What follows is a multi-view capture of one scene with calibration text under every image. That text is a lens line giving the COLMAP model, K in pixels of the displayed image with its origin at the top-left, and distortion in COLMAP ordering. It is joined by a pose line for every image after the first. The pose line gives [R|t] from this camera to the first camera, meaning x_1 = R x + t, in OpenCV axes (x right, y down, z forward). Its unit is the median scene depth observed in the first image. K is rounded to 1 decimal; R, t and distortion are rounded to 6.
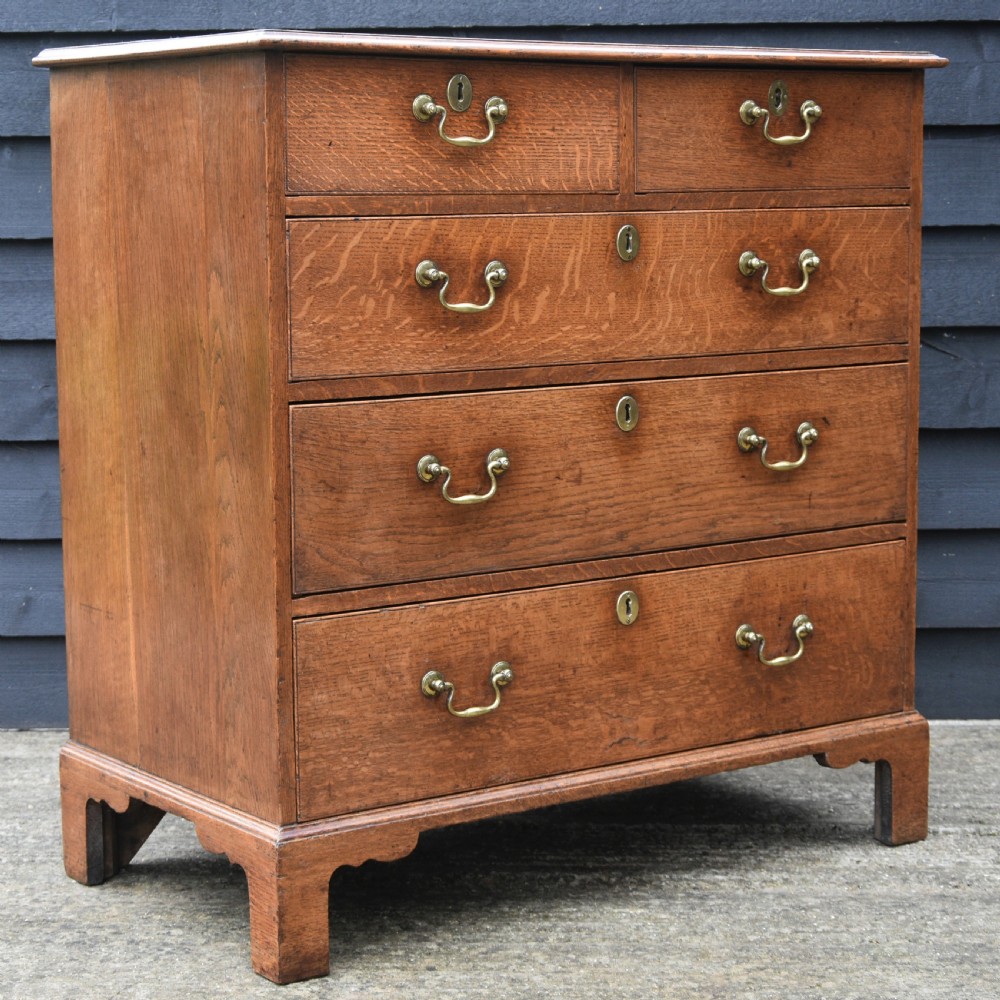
lens RADIAL K [[2415.4, 0, 524.0], [0, 2415.4, 534.4], [0, 0, 1]] dist [-0.046999, 0.027437]
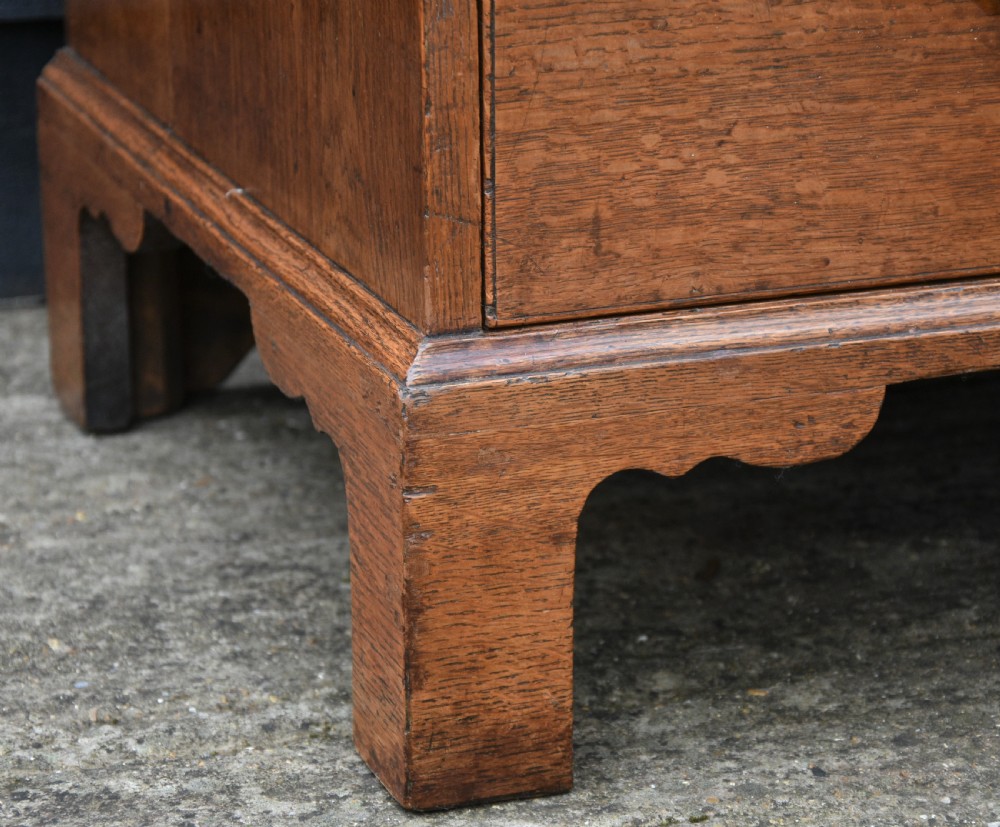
lens RADIAL K [[3478.5, 0, 500.0], [0, 3478.5, 413.5], [0, 0, 1]] dist [-0.032125, 1.708246]
pose [[0.959955, 0.088811, -0.265705, 0.031212], [-0.043935, 0.984412, 0.170304, 0.051169], [0.276688, -0.151810, 0.948893, 0.552777]]
